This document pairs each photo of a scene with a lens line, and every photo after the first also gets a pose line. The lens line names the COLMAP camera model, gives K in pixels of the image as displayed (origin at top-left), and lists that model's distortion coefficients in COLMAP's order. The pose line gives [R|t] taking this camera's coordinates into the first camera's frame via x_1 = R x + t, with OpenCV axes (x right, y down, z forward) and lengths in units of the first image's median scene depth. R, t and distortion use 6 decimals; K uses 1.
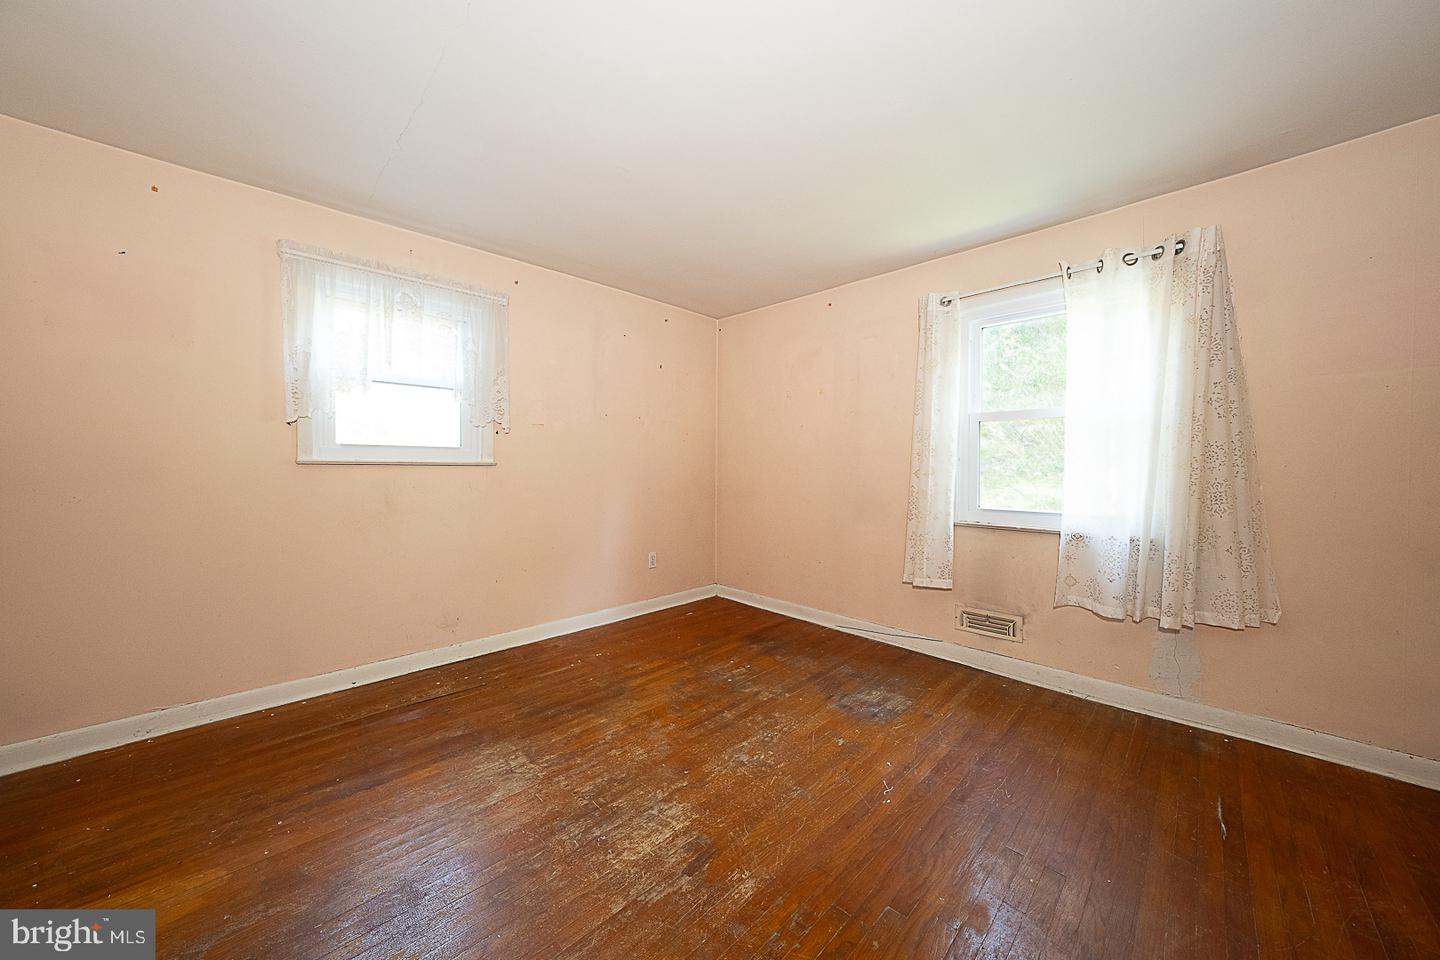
lens RADIAL K [[493.5, 0, 723.1], [0, 493.5, 476.3], [0, 0, 1]] dist [-0.028482, 0.006148]
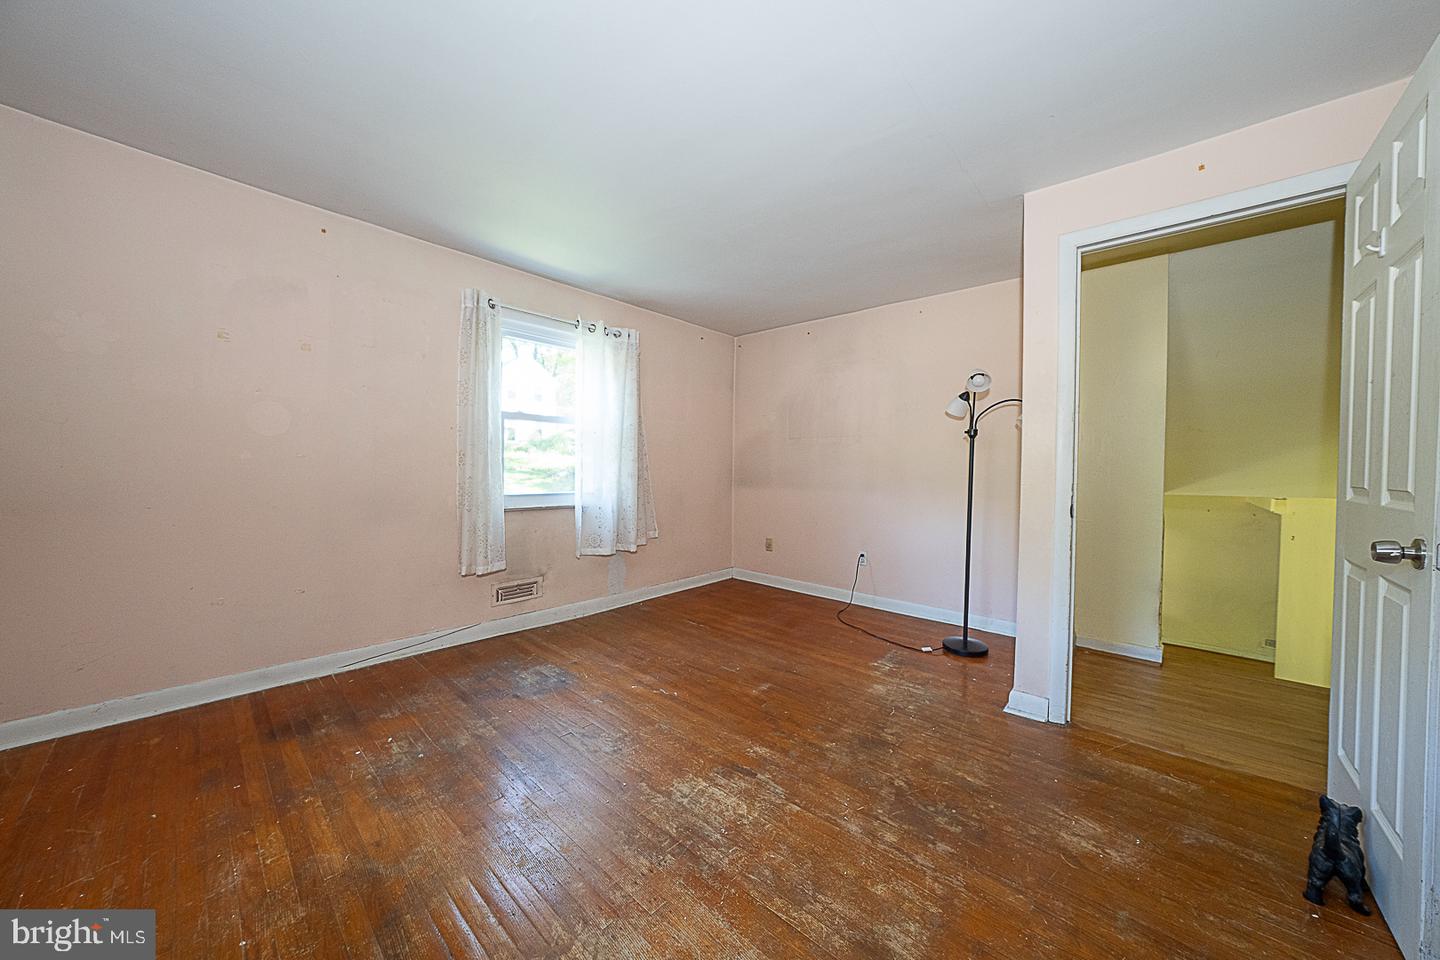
lens RADIAL K [[493.5, 0, 723.1], [0, 493.5, 476.3], [0, 0, 1]] dist [-0.028482, 0.006148]
pose [[-0.056385, -0.023301, 0.998137, -0.792384], [0.006136, 0.999701, 0.023684, -0.001198], [-0.998390, 0.007460, -0.056225, 0.681632]]
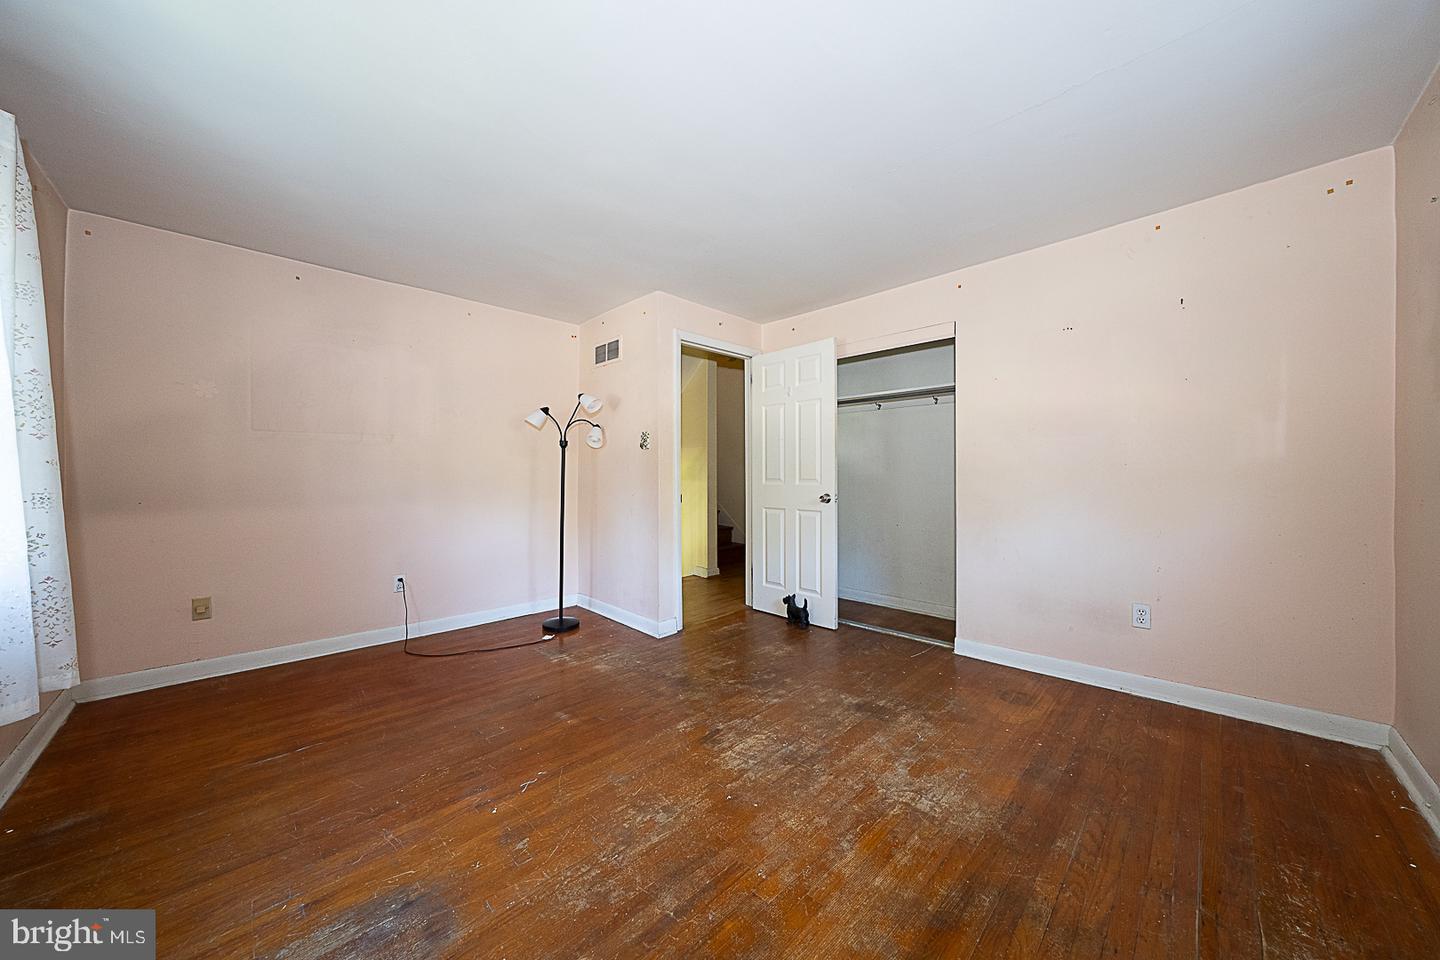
lens RADIAL K [[493.5, 0, 723.1], [0, 493.5, 476.3], [0, 0, 1]] dist [-0.028482, 0.006148]
pose [[-1.000000, 0.000018, 0.000528, -0.051457], [0.000030, 0.999743, 0.022648, -0.015348], [-0.000527, 0.022648, -0.999743, 1.509142]]
